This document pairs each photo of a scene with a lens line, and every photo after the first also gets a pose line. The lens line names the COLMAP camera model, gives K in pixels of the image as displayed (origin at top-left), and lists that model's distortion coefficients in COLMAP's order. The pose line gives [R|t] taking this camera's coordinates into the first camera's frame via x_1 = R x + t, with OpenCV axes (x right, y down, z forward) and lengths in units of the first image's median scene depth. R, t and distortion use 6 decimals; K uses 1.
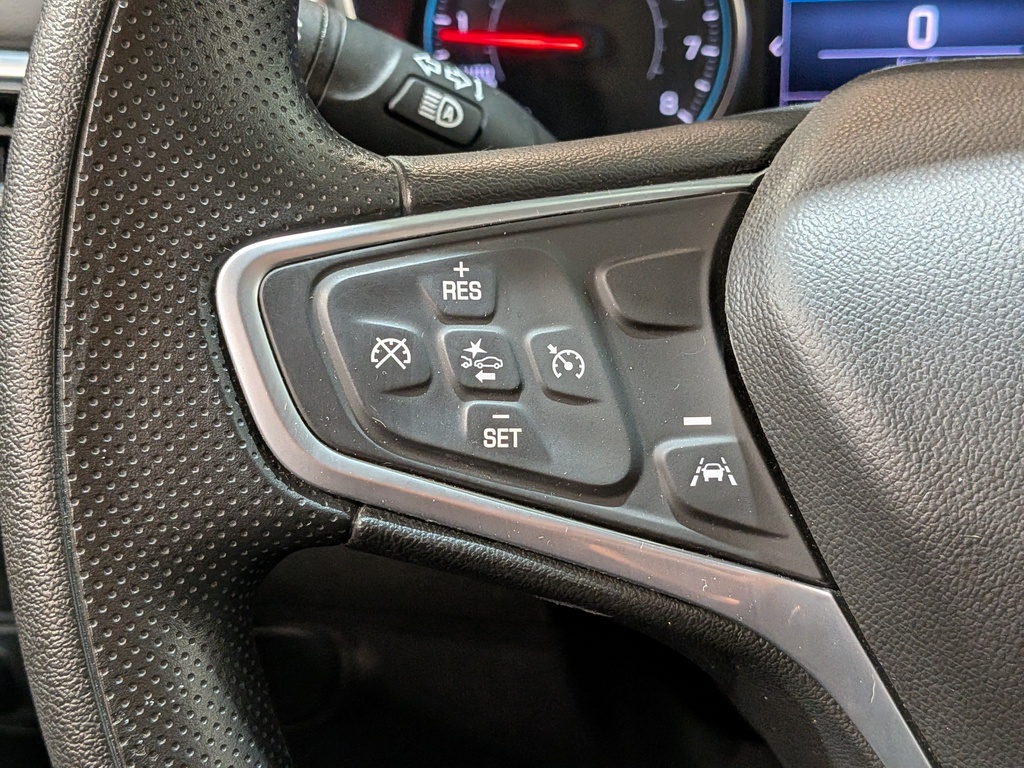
lens RADIAL K [[1480.1, 0, 512.0], [0, 1480.1, 384.0], [0, 0, 1]] dist [0.119150, -0.186257]
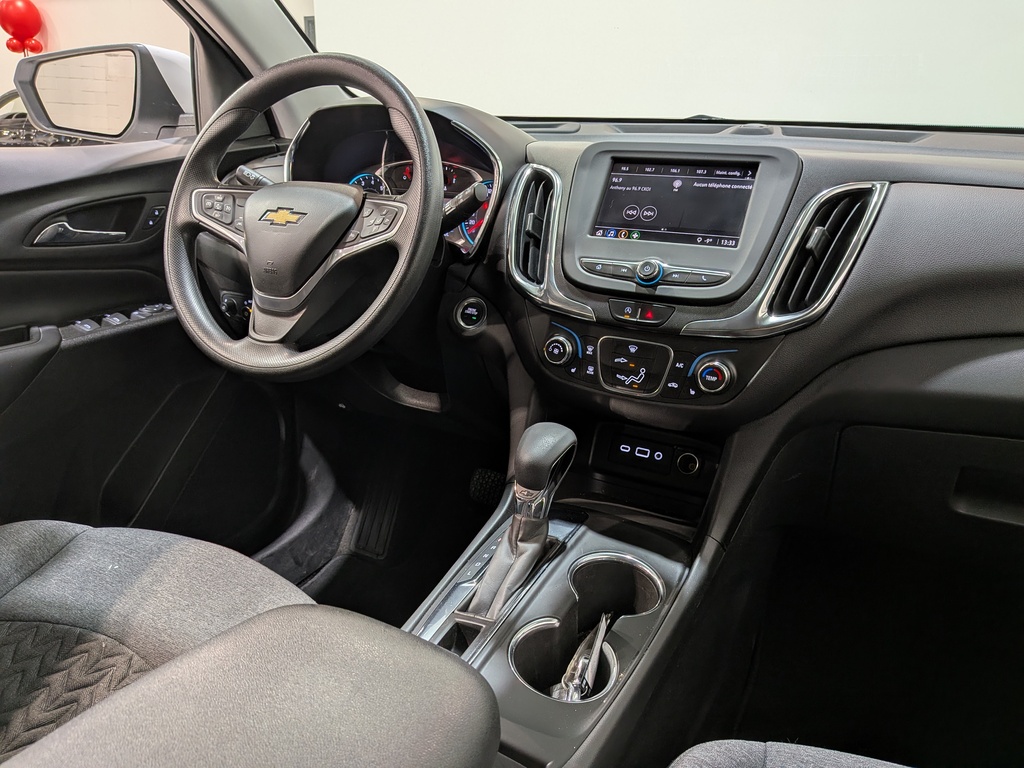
lens RADIAL K [[738.1, 0, 505.4], [0, 738.1, 389.8], [0, 0, 1]] dist [0.121993, -0.230682]
pose [[0.897379, 0.171142, -0.406721, 3.114594], [-0.220594, 0.972274, -0.077594, 0.899087], [0.382165, 0.159351, 0.910251, -1.873958]]
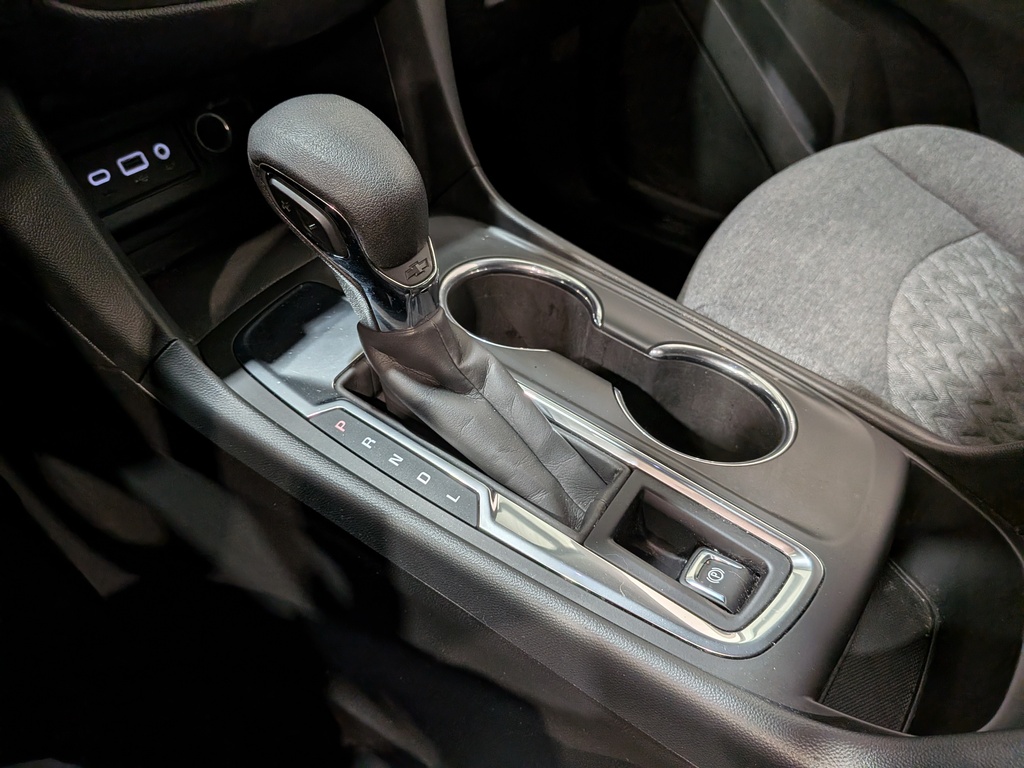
lens RADIAL K [[761.7, 0, 525.9], [0, 761.7, 383.6], [0, 0, 1]] dist [0.003278, -0.060039]
pose [[0.530520, -0.548376, 0.646399, 1.054379], [0.333465, 0.836087, 0.435614, 0.705591], [-0.779327, -0.015550, 0.626425, 0.154467]]
